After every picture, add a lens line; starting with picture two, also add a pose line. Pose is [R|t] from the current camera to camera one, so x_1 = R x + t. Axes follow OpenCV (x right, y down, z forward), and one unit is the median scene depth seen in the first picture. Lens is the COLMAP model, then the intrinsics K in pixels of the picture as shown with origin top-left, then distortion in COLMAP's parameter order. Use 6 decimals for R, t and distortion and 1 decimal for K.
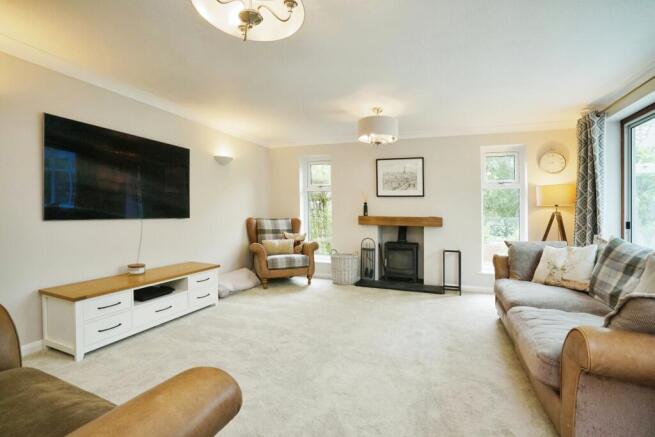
lens RADIAL K [[305.1, 0, 327.2], [0, 305.1, 210.7], [0, 0, 1]] dist [-0.019357, 0.000527]
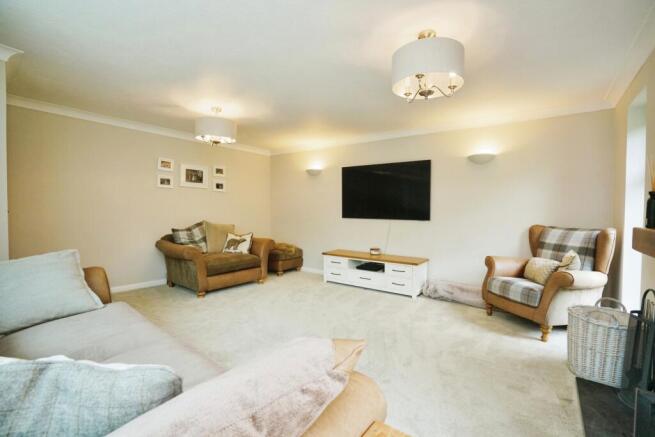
lens RADIAL K [[305.1, 0, 327.2], [0, 305.1, 210.7], [0, 0, 1]] dist [-0.019357, 0.000527]
pose [[-0.249703, -0.006269, -0.968302, 0.603673], [-0.007574, 0.999961, -0.004521, -0.002812], [0.968293, 0.006205, -0.249741, 0.736796]]
